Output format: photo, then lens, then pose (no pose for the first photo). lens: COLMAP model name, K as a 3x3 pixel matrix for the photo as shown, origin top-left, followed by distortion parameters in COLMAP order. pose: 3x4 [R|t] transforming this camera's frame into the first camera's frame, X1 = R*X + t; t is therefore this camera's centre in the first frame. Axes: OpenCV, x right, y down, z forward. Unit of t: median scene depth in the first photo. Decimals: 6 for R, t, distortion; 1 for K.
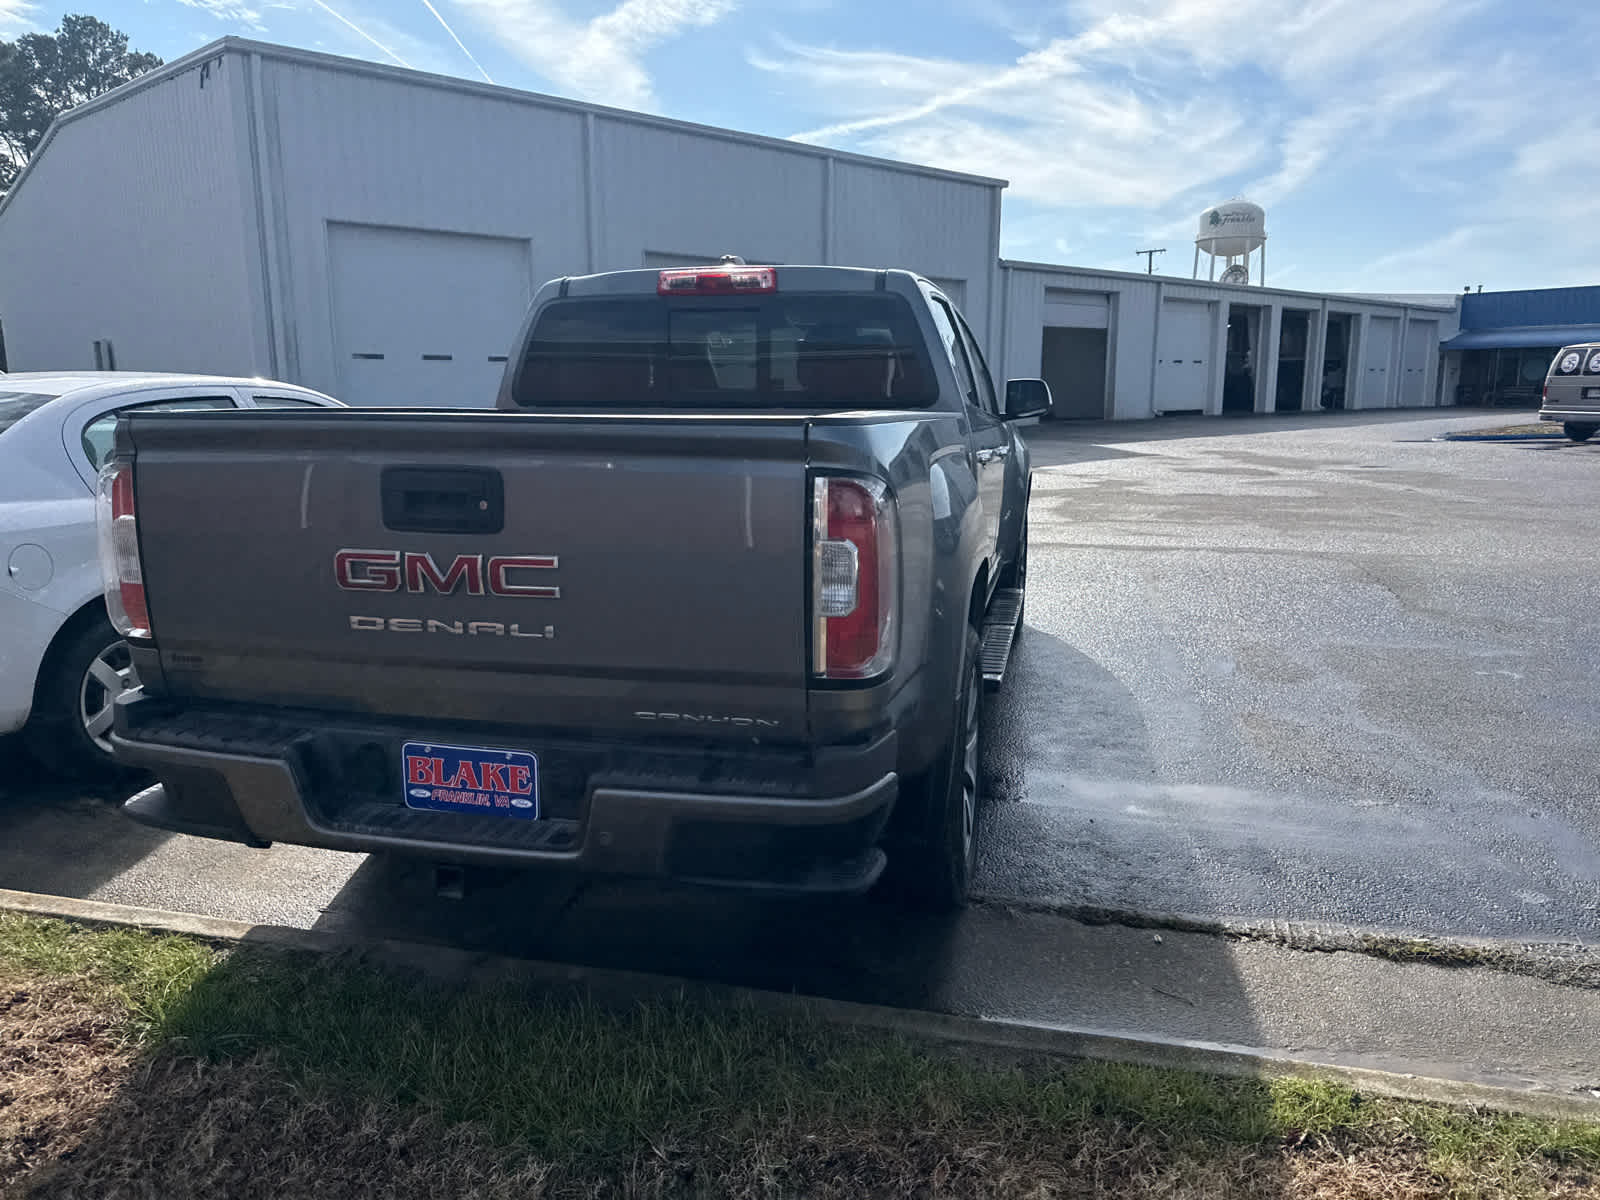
lens RADIAL K [[1132.2, 0, 796.3], [0, 1132.2, 607.7], [0, 0, 1]] dist [0.025681, -0.025333]
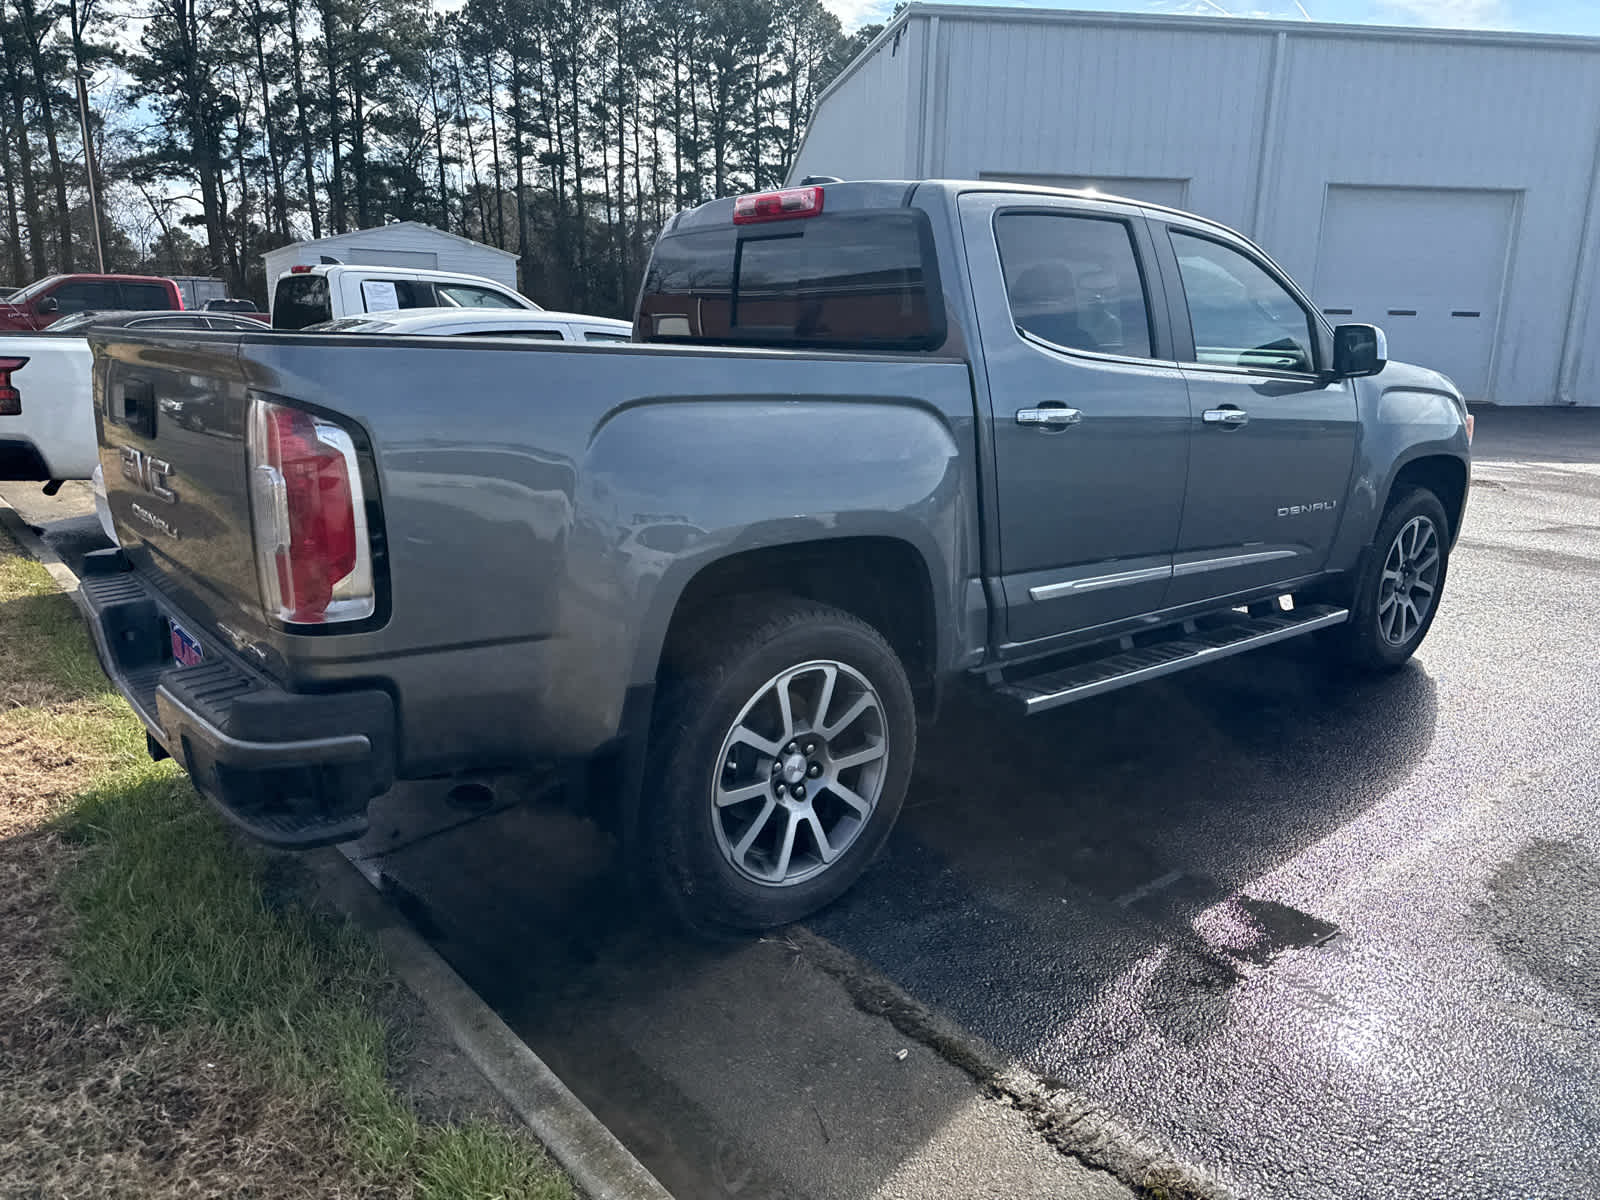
lens RADIAL K [[1162.5, 0, 800.1], [0, 1162.5, 600.1], [0, 0, 1]] dist [0.001125, -0.002793]
pose [[0.812259, 0.145396, -0.564885, 0.672933], [-0.129876, 0.989205, 0.067860, -0.053661], [0.568653, 0.018245, 0.822375, 0.332443]]
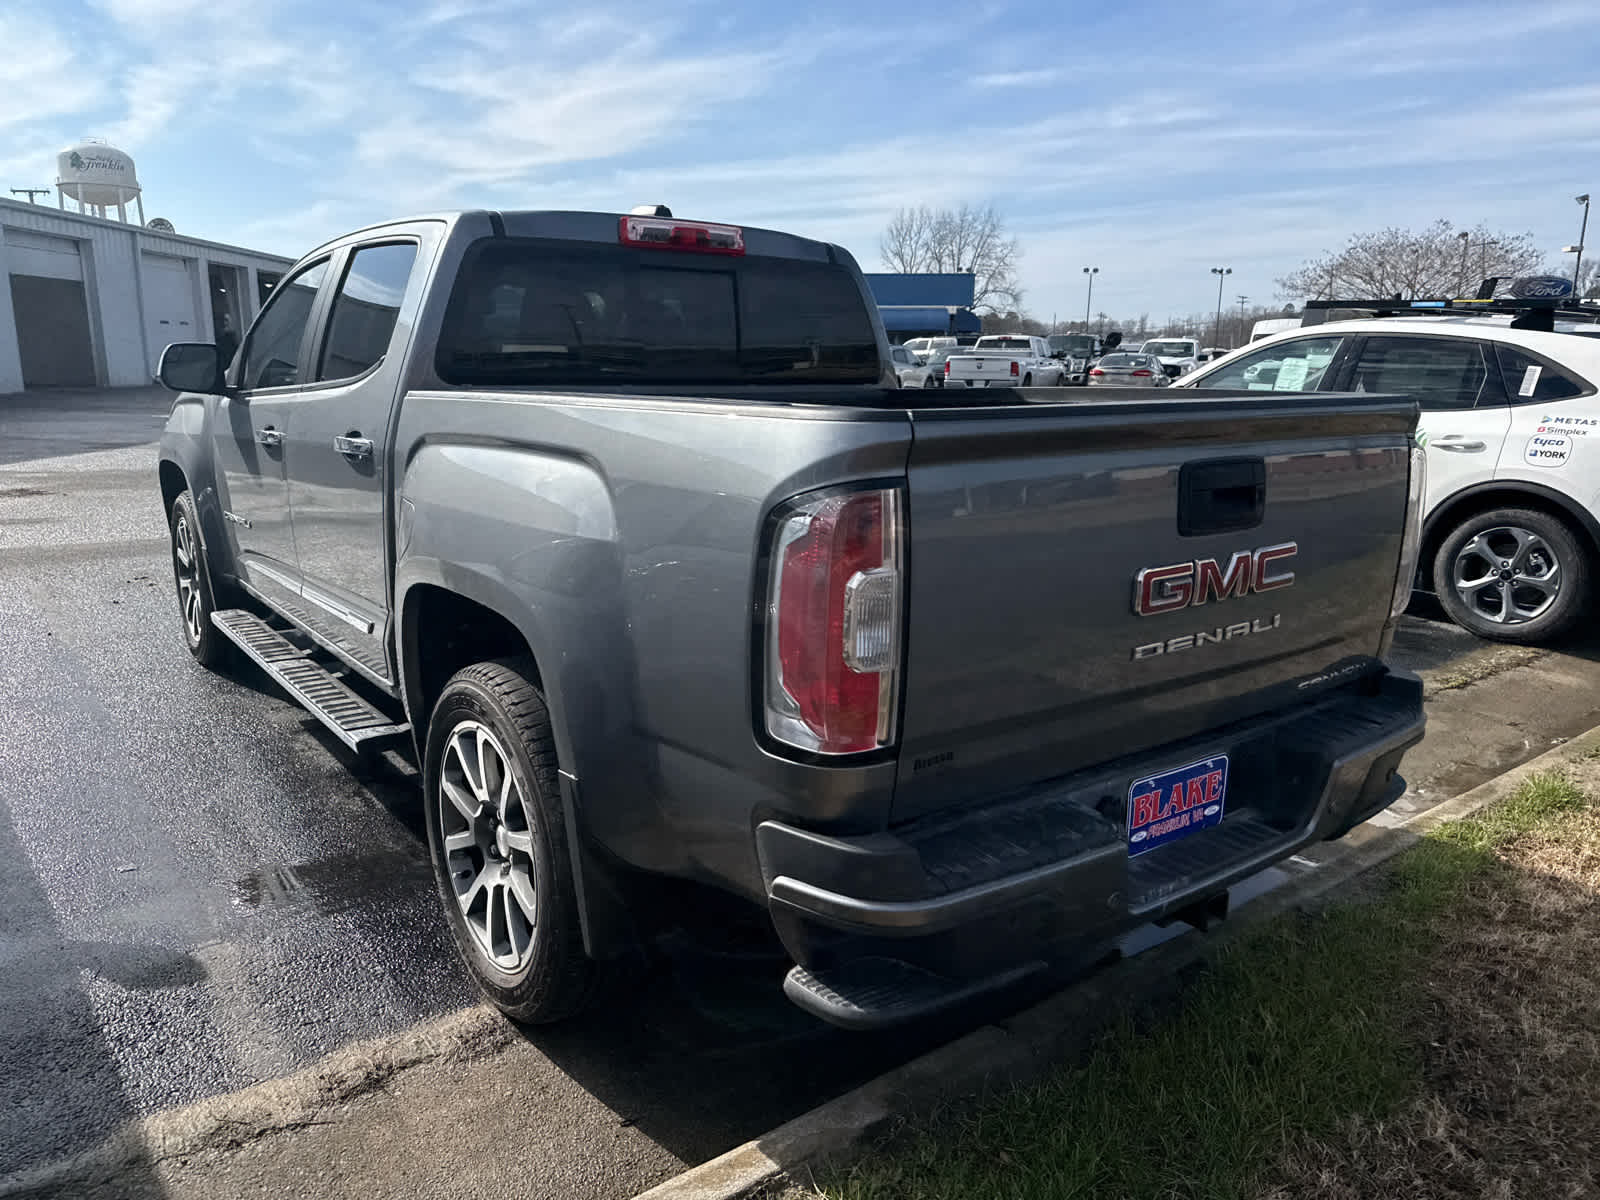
lens RADIAL K [[1126.3, 0, 793.1], [0, 1126.3, 600.4], [0, 0, 1]] dist [0.029031, -0.033639]
pose [[0.630906, -0.156873, 0.759834, -0.924100], [0.137523, 0.986449, 0.089471, -0.106865], [-0.763574, 0.048047, 0.643931, 0.517135]]
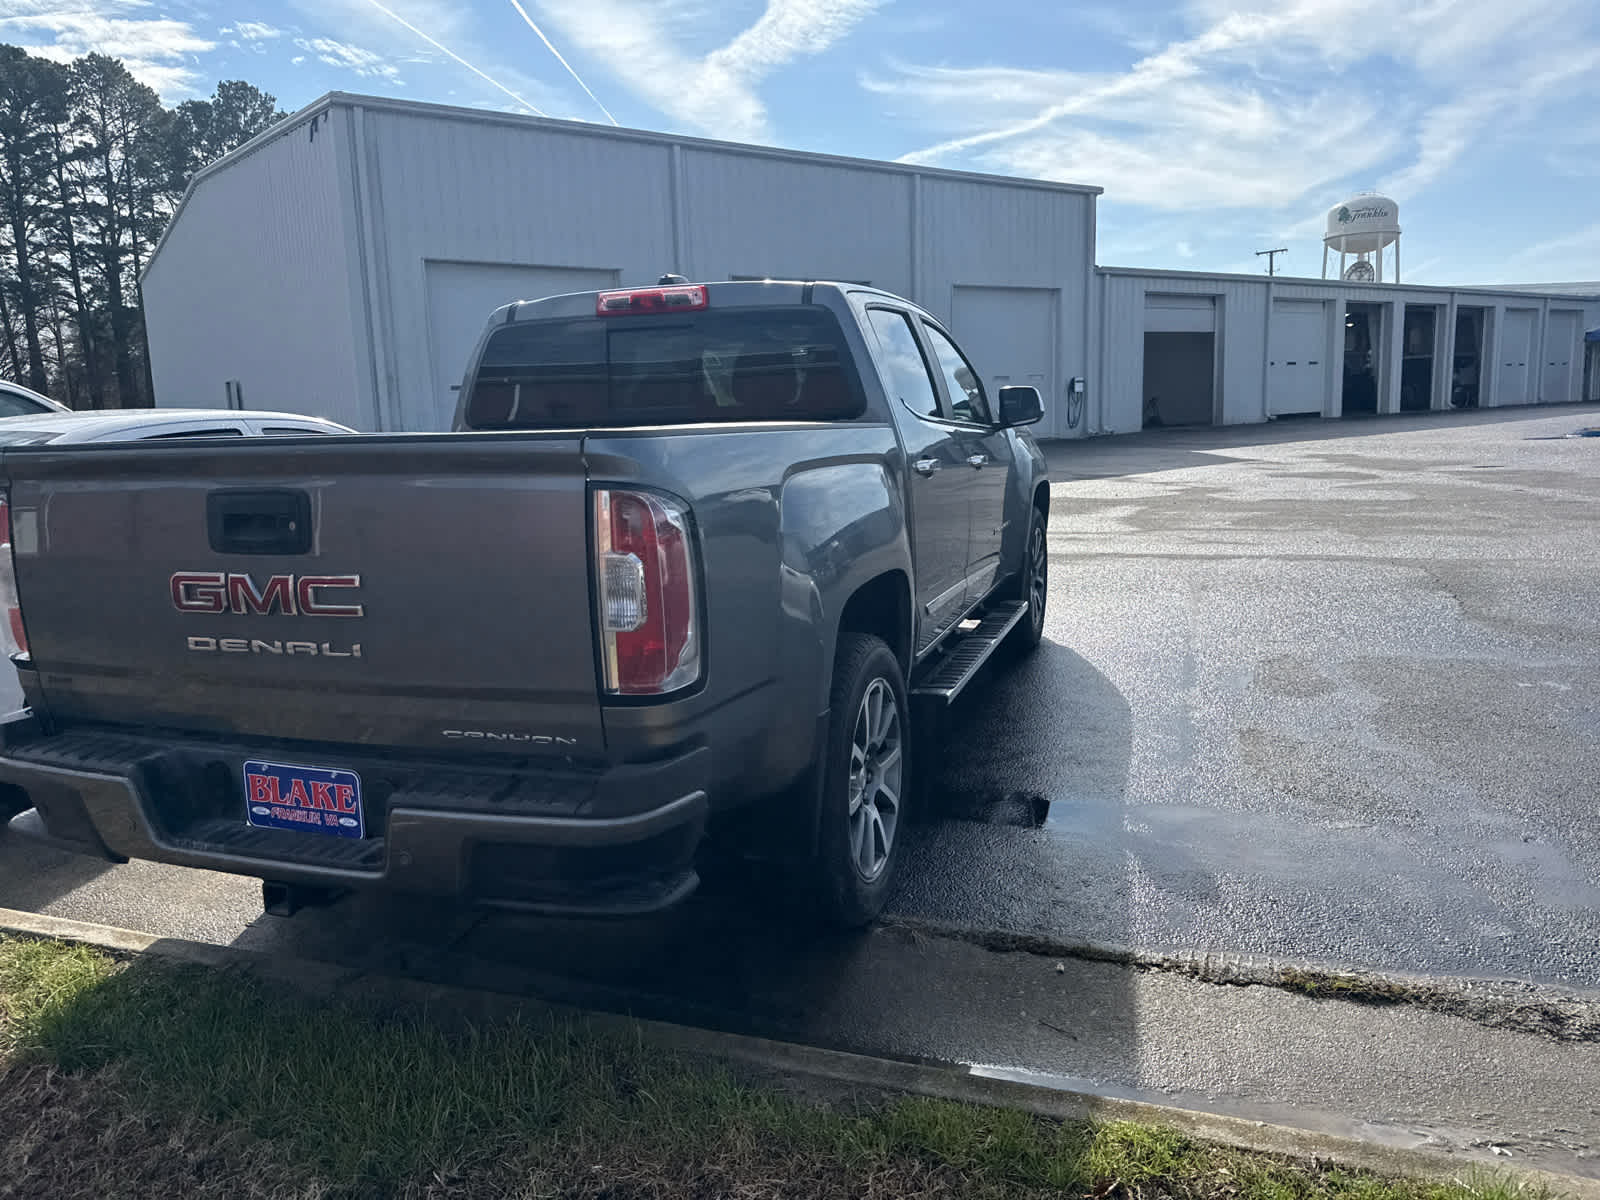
lens RADIAL K [[1132.7, 0, 797.2], [0, 1132.7, 593.9], [0, 0, 1]] dist [0.019111, -0.018259]
pose [[0.994415, -0.015448, -0.104408, 0.208860], [0.012630, 0.999539, -0.027595, 0.002743], [0.104786, 0.026123, 0.994152, 0.027218]]
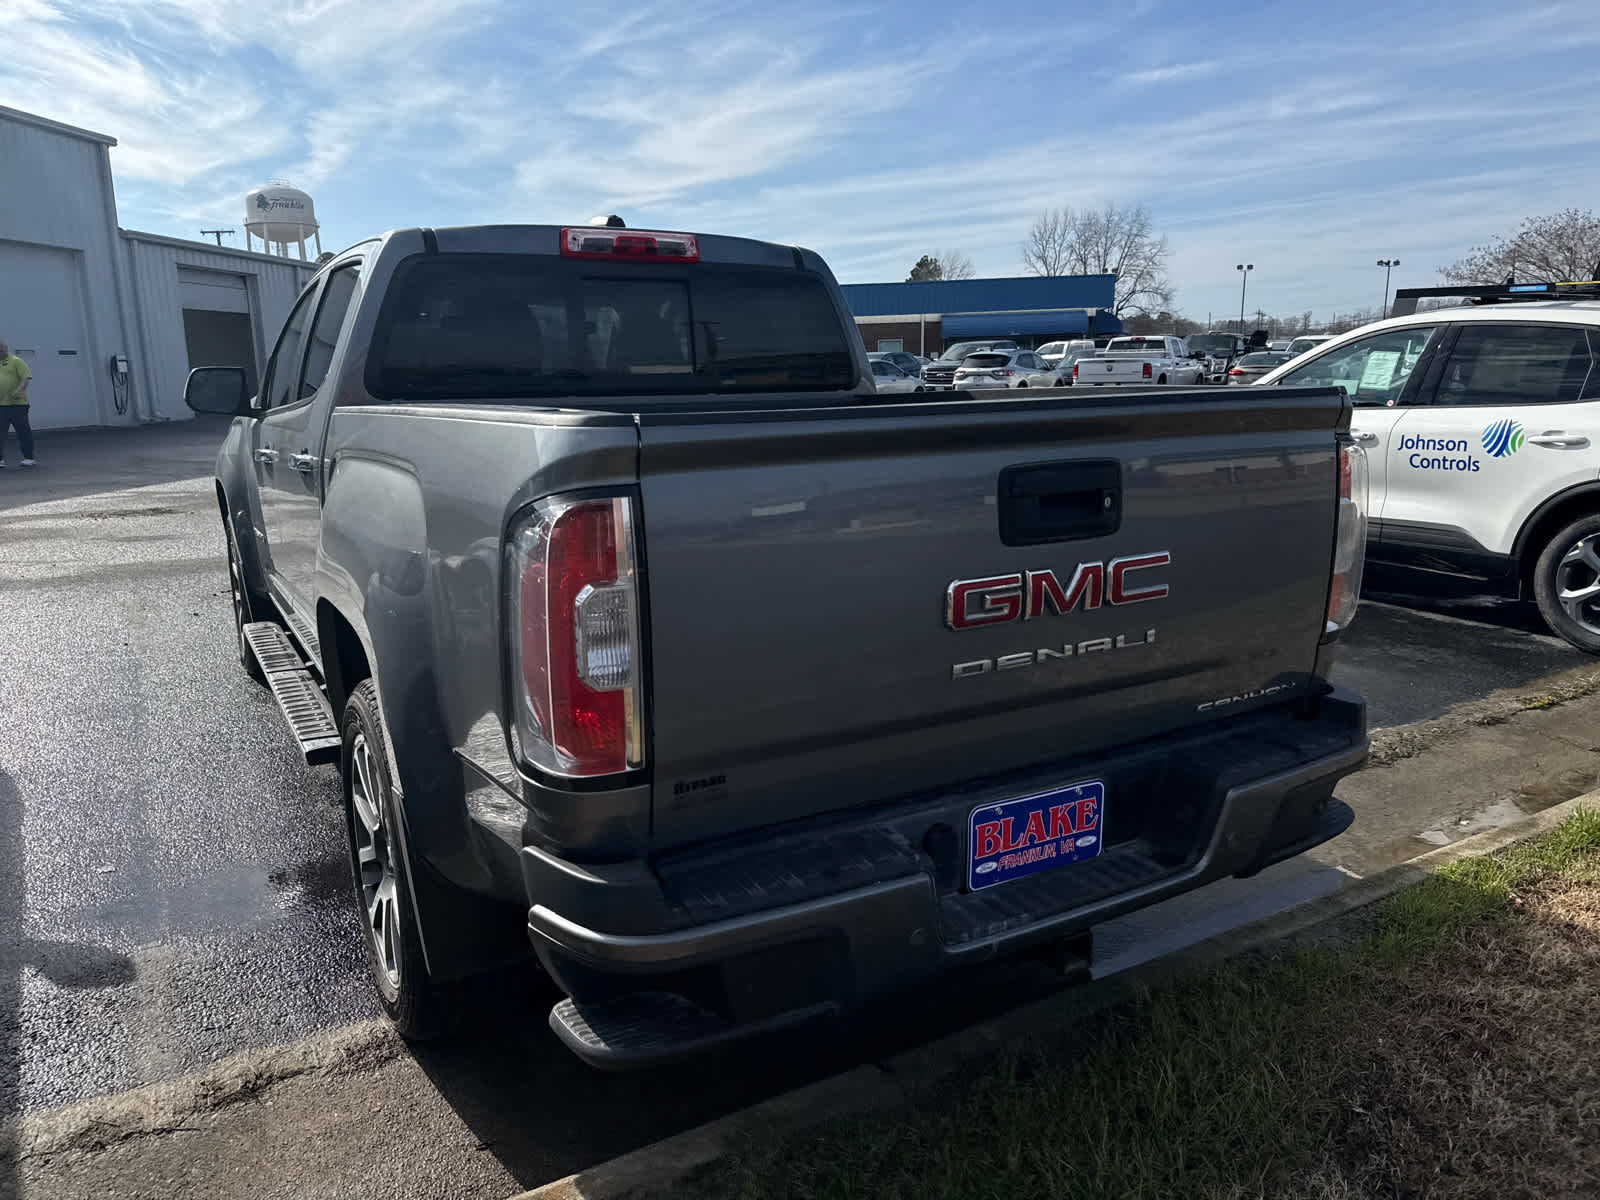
lens RADIAL K [[1132.7, 0, 797.2], [0, 1132.7, 593.9], [0, 0, 1]] dist [0.019111, -0.018259]
pose [[0.720253, -0.146738, 0.678014, -0.775009], [0.148093, 0.987366, 0.056370, -0.078530], [-0.677720, 0.059809, 0.732884, 0.395800]]
